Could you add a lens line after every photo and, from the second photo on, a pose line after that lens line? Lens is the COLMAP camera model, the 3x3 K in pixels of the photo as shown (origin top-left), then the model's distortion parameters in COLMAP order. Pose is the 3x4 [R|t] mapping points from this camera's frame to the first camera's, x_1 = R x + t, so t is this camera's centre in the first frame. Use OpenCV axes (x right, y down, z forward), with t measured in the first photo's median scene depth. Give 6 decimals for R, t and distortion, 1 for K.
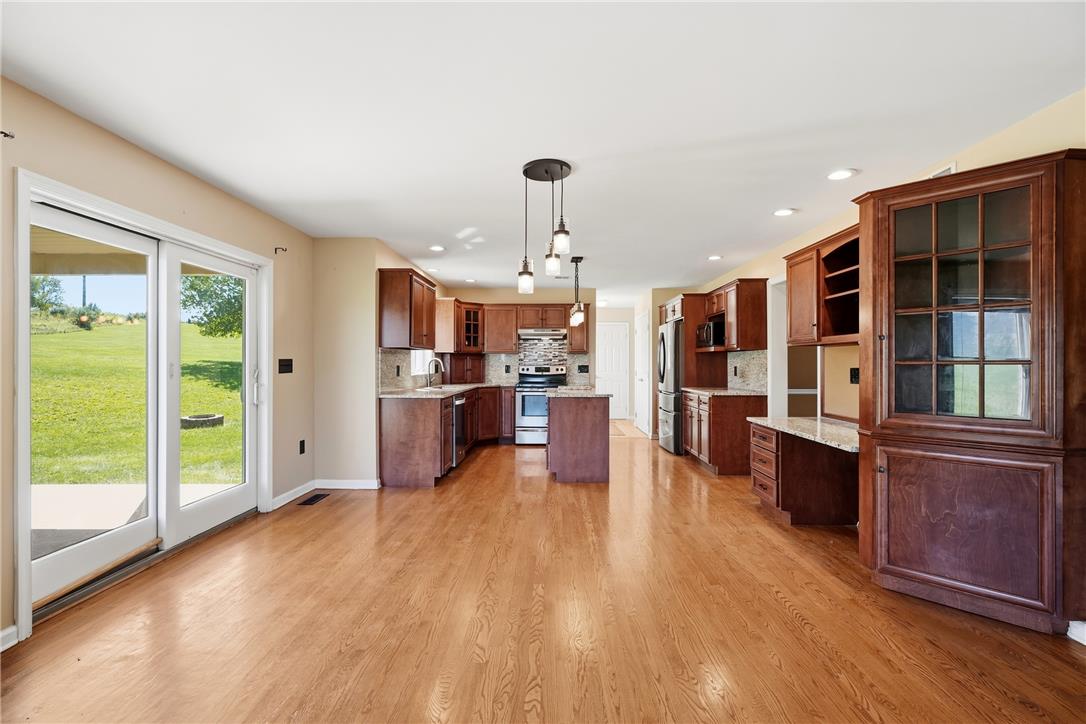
lens RADIAL K [[487.9, 0, 538.6], [0, 487.9, 363.1], [0, 0, 1]] dist [-0.001408, 0.000078]
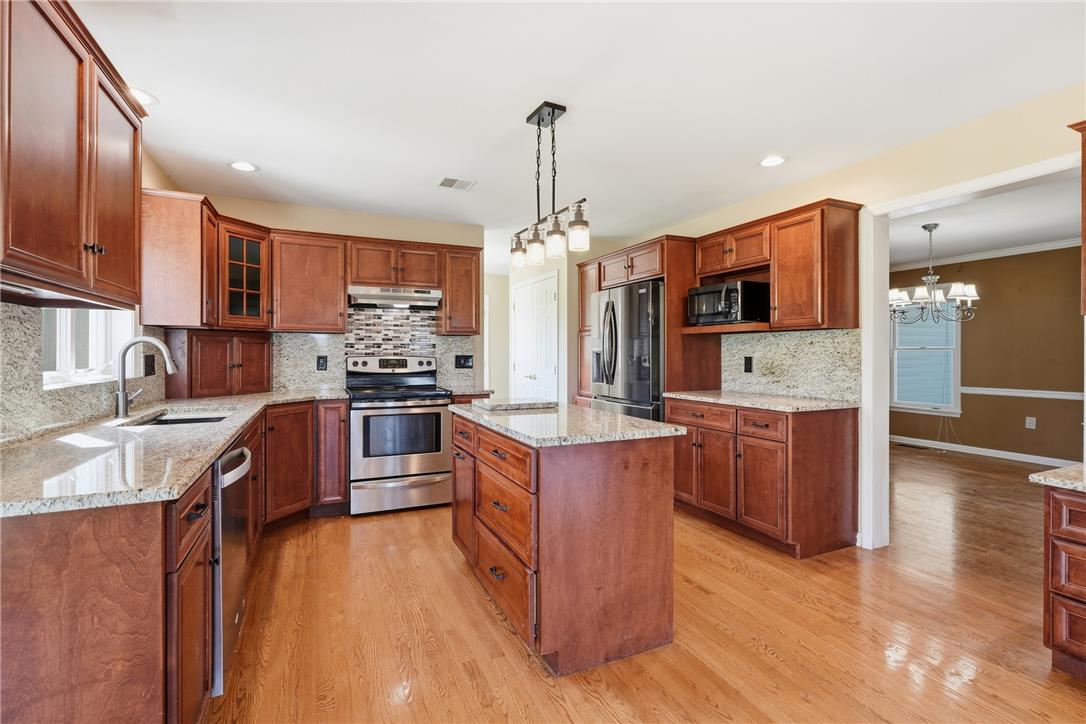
lens RADIAL K [[492.4, 0, 541.1], [0, 492.4, 355.3], [0, 0, 1]] dist [-0.004839, 0.000187]
pose [[0.896600, -0.002237, 0.442835, -0.098073], [-0.000271, 0.999984, 0.005601, 0.001221], [-0.442841, -0.005142, 0.896586, 0.489220]]
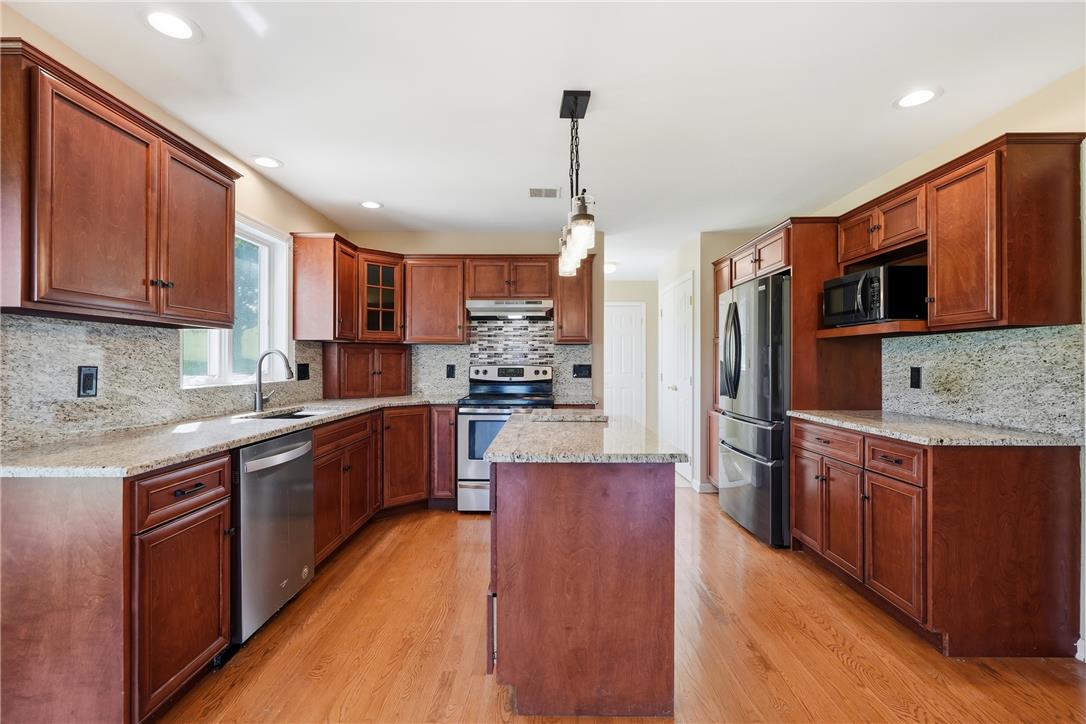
lens RADIAL K [[487.9, 0, 538.6], [0, 487.9, 363.1], [0, 0, 1]] dist [-0.001408, 0.000078]
pose [[0.999810, 0.000020, 0.019484, 0.032716], [-0.000063, 0.999998, 0.002195, 0.001540], [-0.019484, -0.002196, 0.999808, 0.480440]]
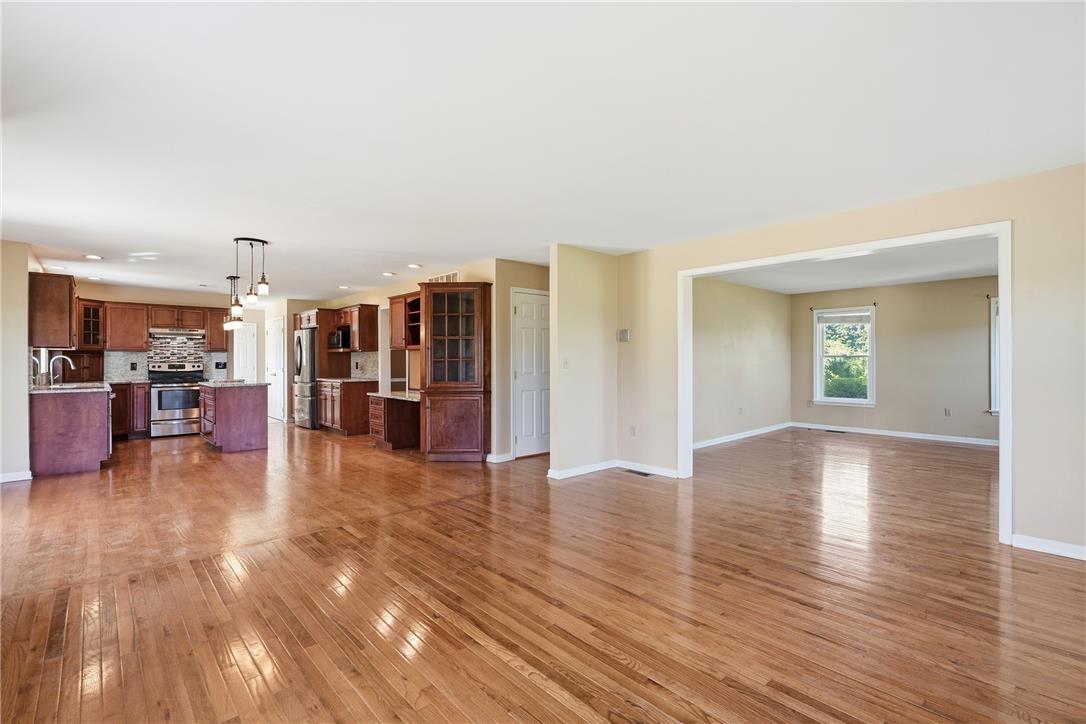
lens RADIAL K [[492.5, 0, 546.1], [0, 492.5, 359.3], [0, 0, 1]] dist [-0.003689, -0.000191]
pose [[0.715735, -0.002495, 0.698368, -0.185121], [0.002842, 0.999996, 0.000660, -0.001043], [-0.698367, 0.001512, 0.715739, -0.376874]]
